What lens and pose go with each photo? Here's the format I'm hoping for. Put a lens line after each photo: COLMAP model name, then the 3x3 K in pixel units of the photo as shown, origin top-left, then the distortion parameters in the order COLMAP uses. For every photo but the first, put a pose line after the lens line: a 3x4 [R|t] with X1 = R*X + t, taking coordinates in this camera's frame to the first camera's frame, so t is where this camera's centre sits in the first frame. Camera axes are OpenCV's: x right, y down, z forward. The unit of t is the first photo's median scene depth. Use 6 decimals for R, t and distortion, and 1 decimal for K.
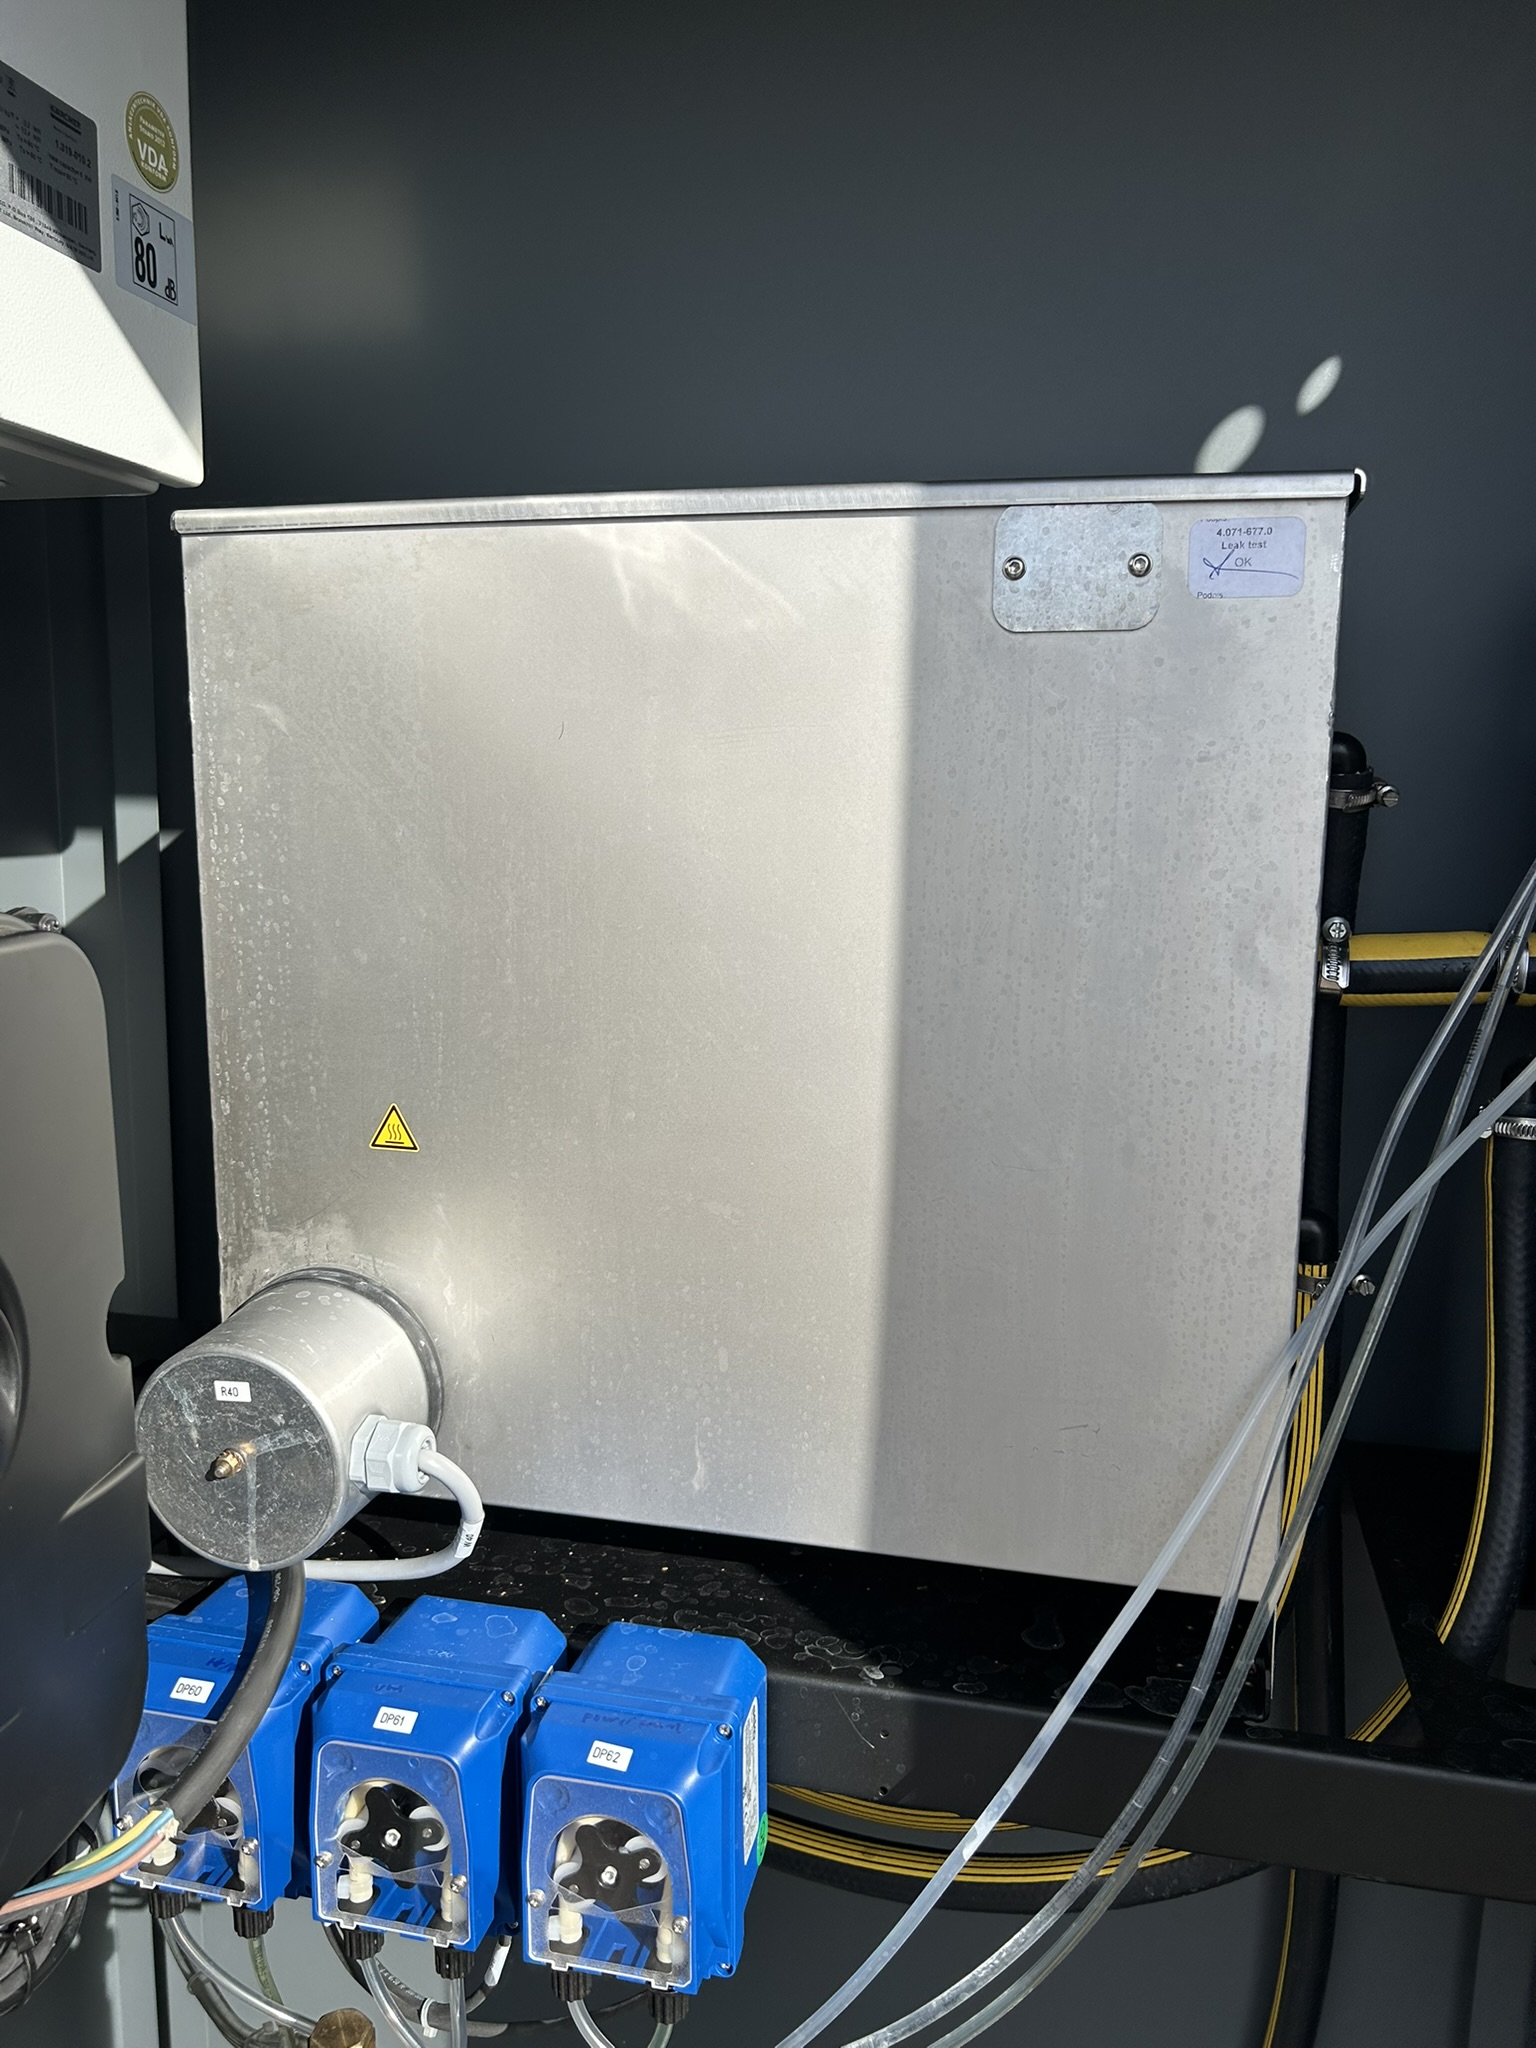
lens RADIAL K [[1571.2, 0, 767.0], [0, 1571.2, 1019.1], [0, 0, 1]] dist [0.038854, -0.047763]
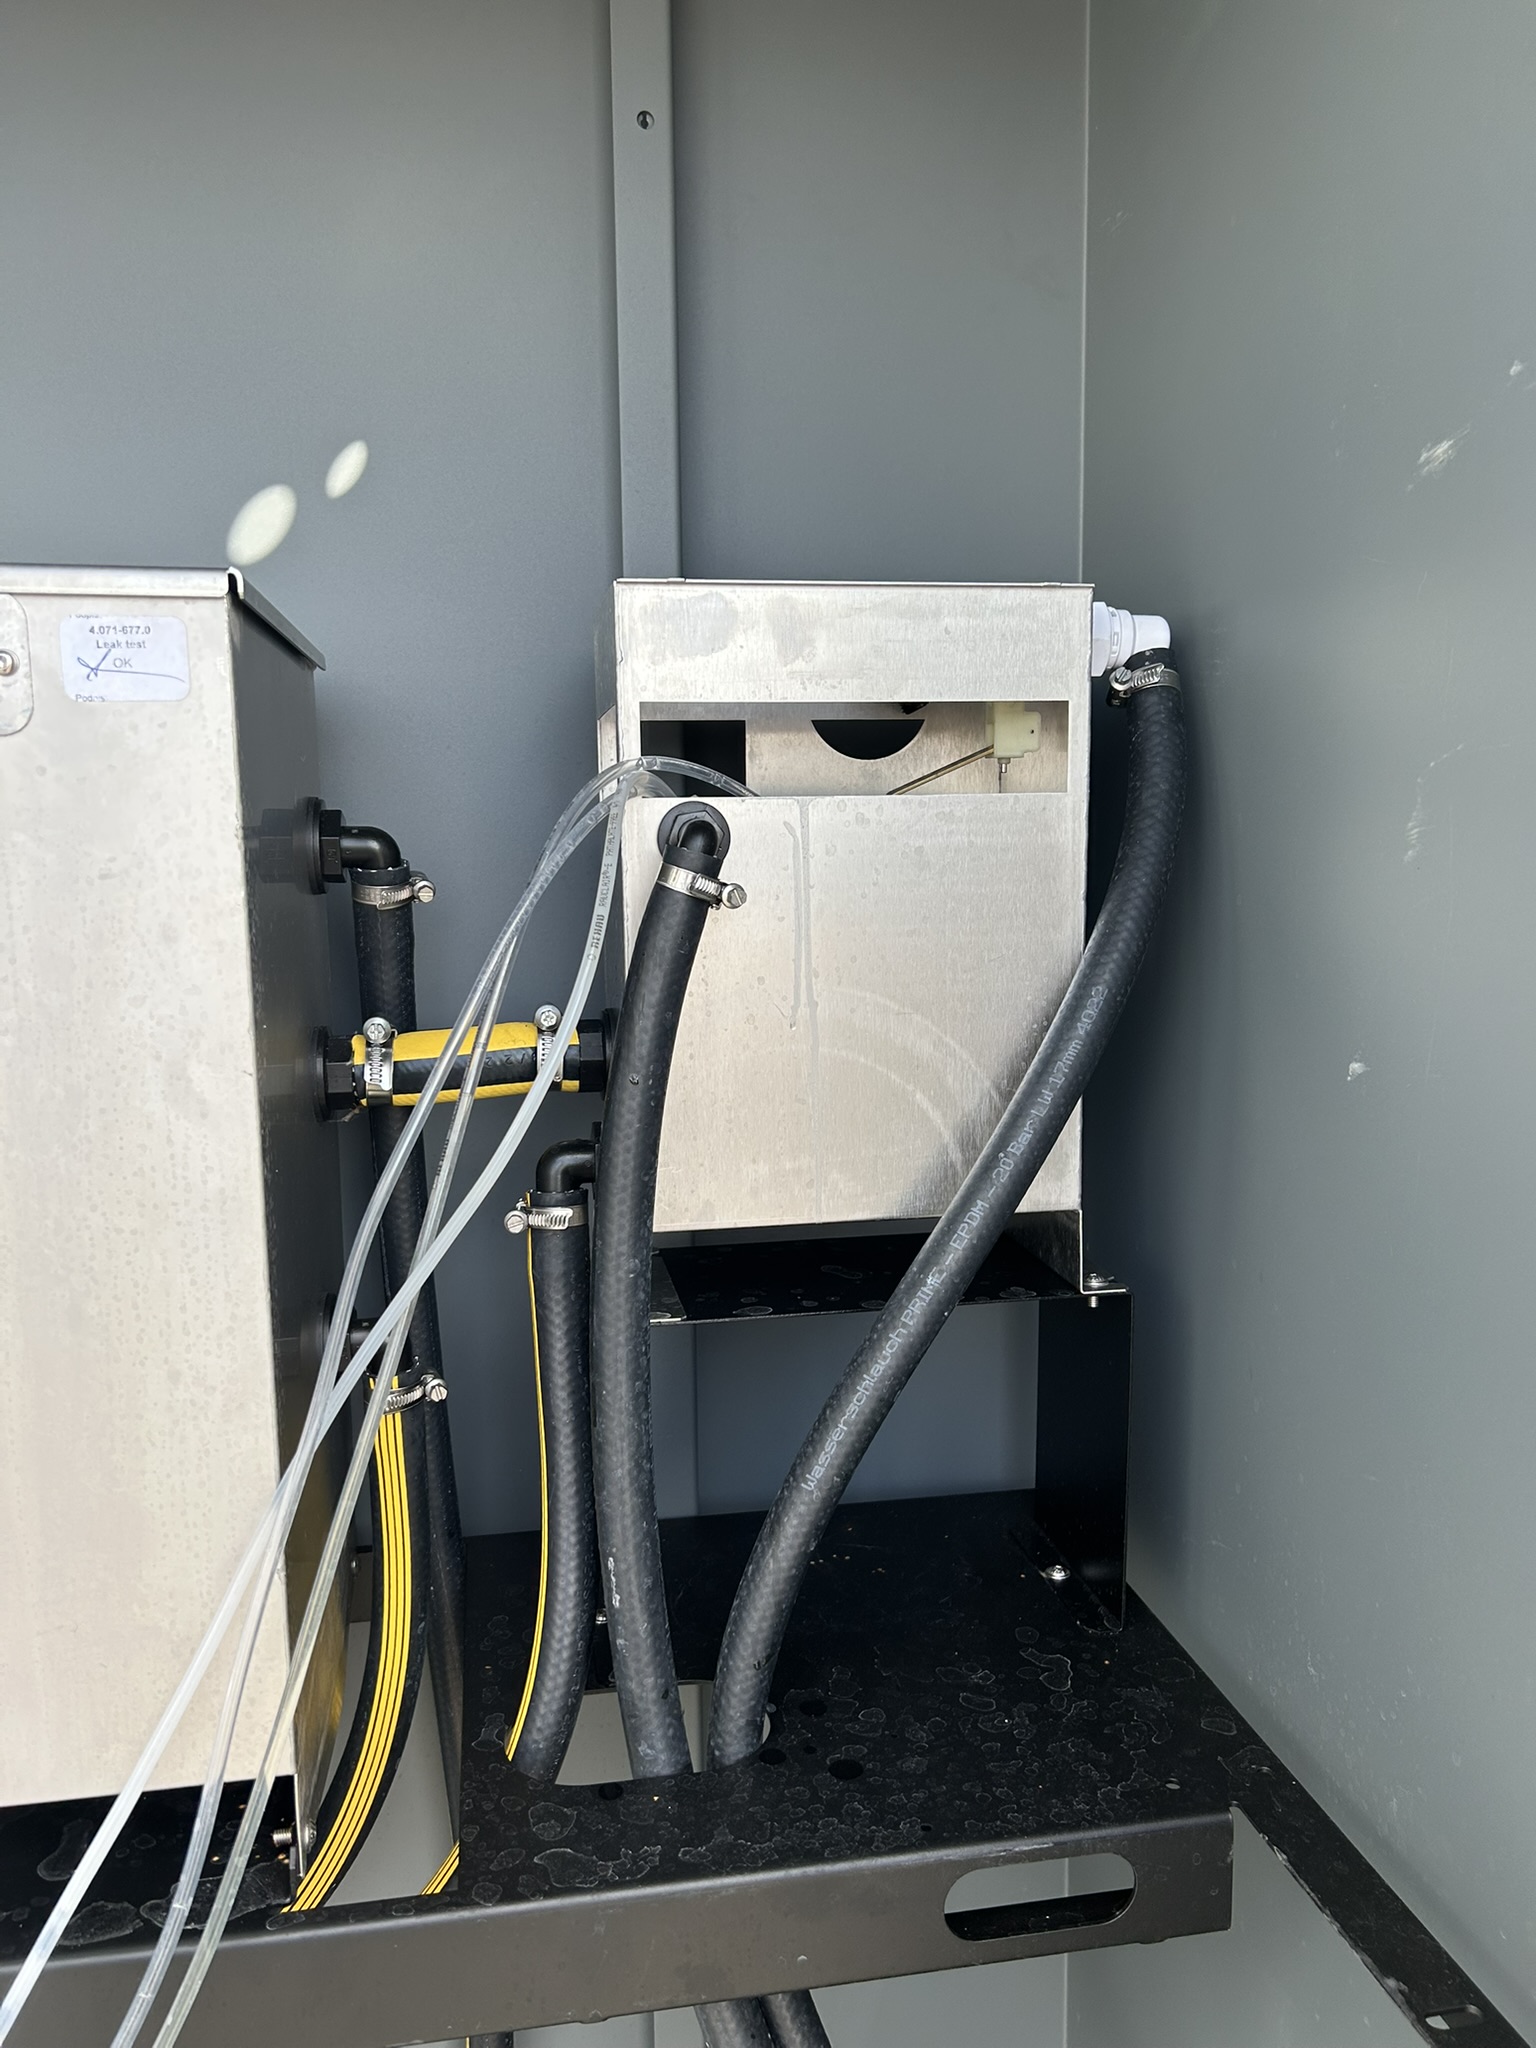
lens RADIAL K [[1568.3, 0, 769.6], [0, 1568.3, 1029.2], [0, 0, 1]] dist [0.037241, -0.053534]
pose [[0.920115, -0.073423, 0.384704, 0.258682], [0.082628, 0.996553, -0.007428, -0.037086], [-0.382833, 0.038622, 0.923010, 0.019639]]
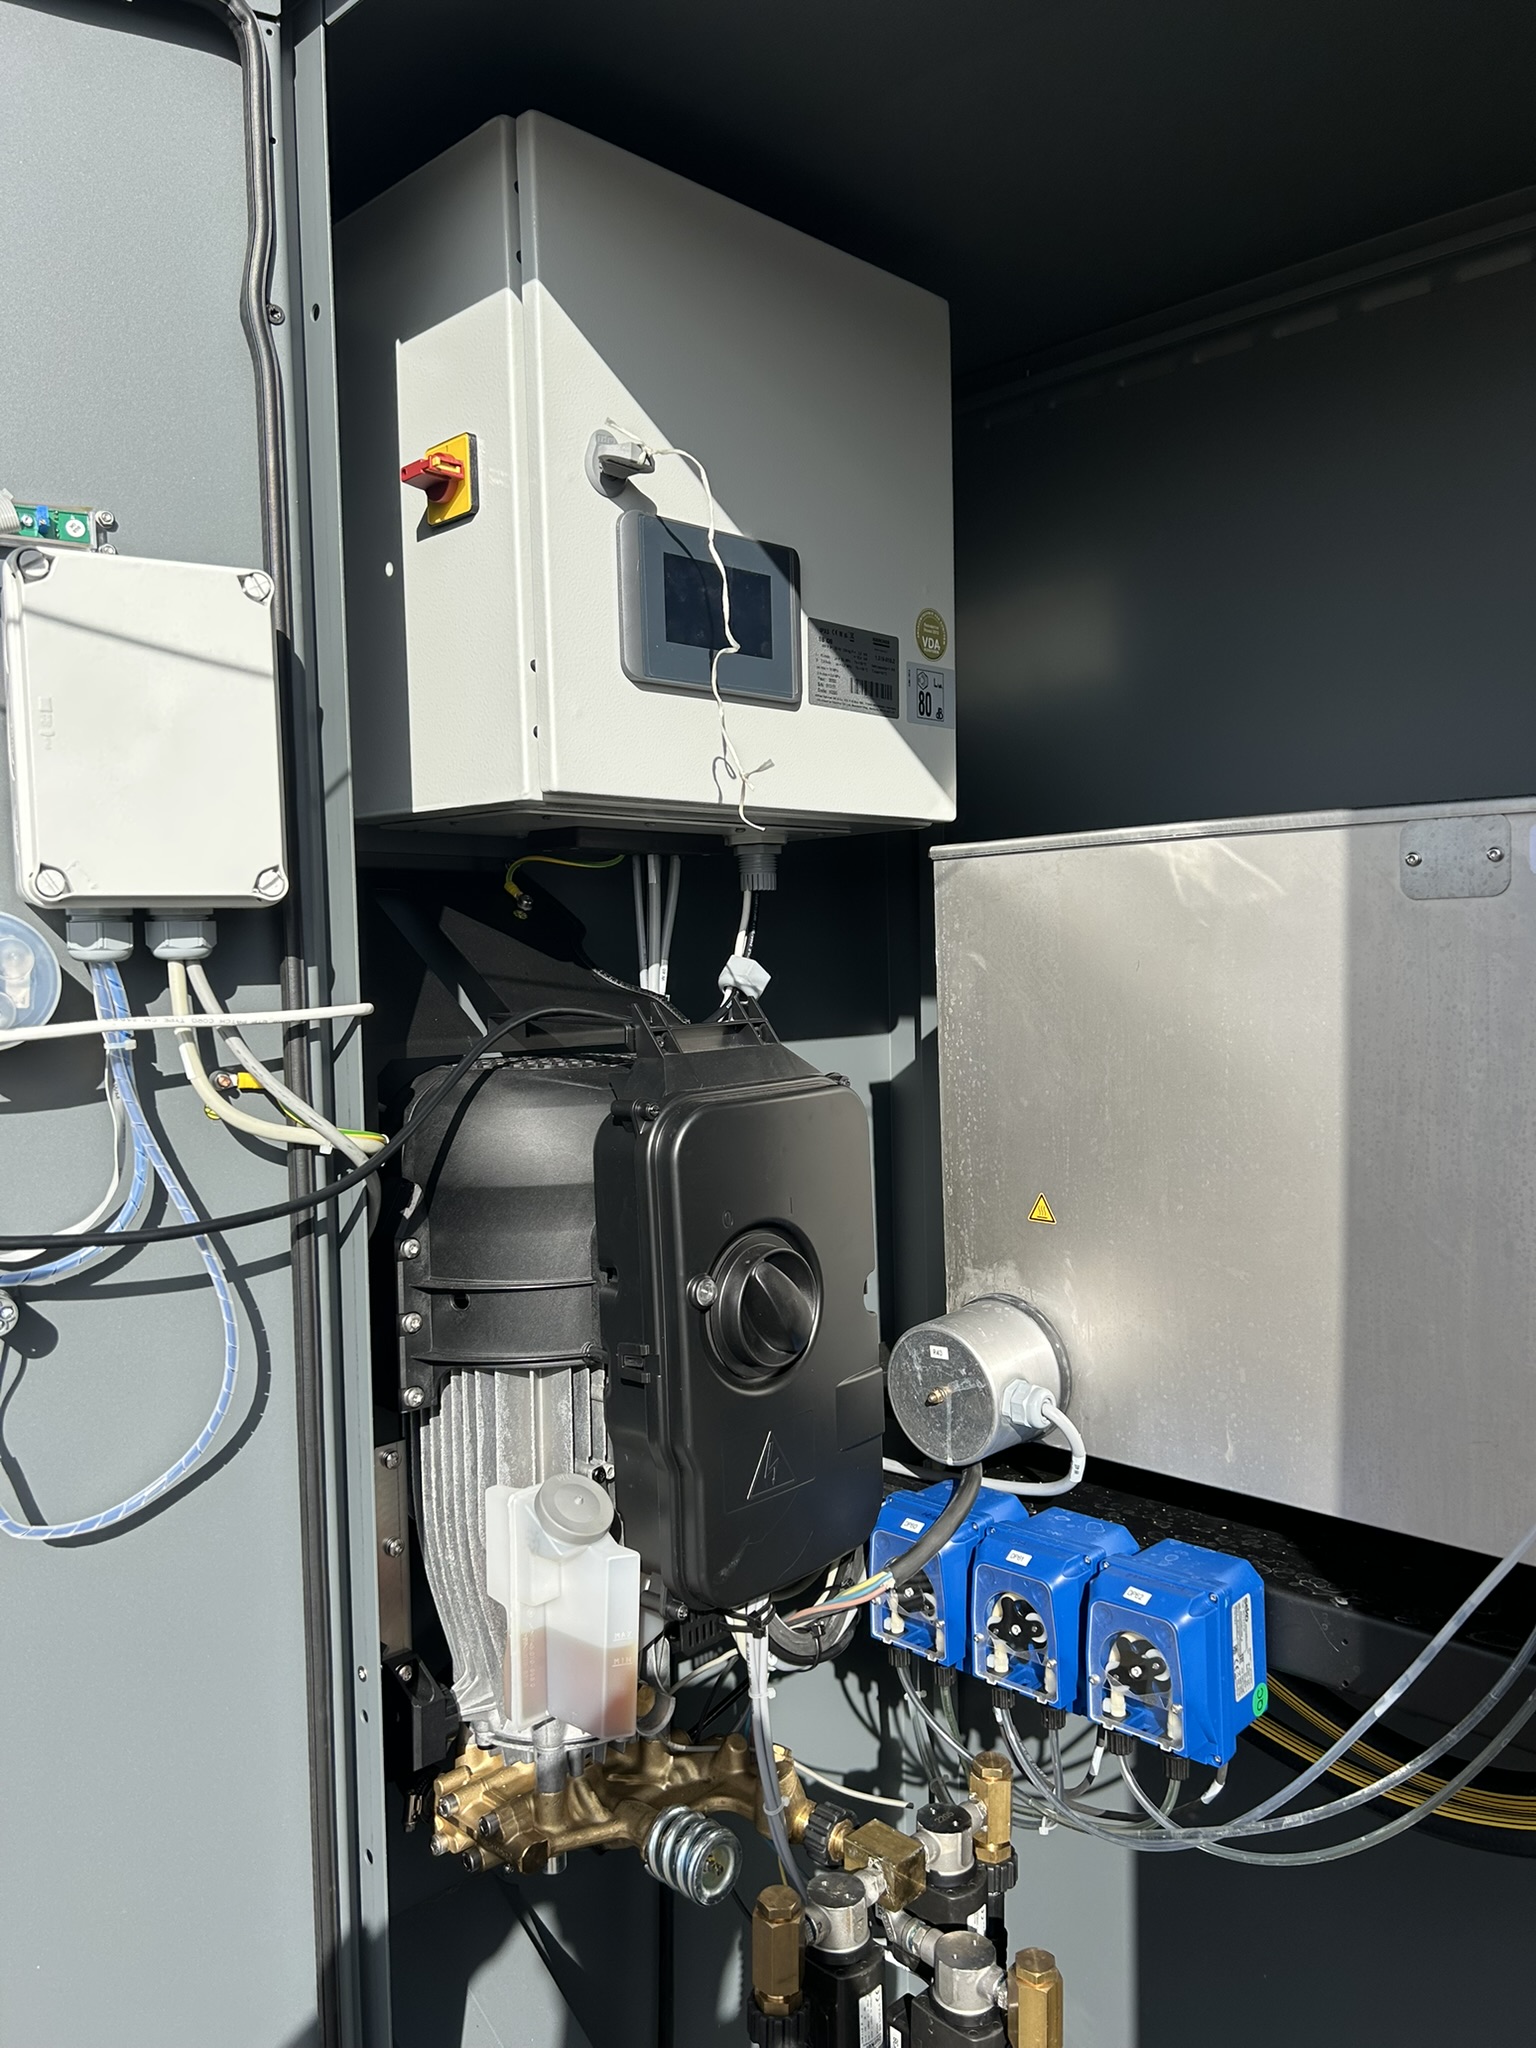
lens RADIAL K [[1556.9, 0, 766.9], [0, 1556.9, 1036.1], [0, 0, 1]] dist [0.090444, -0.139261]
pose [[0.857997, -0.002734, -0.513647, 0.387993], [-0.042568, 0.996168, -0.076407, 0.030459], [0.511887, 0.087422, 0.854593, -0.601391]]
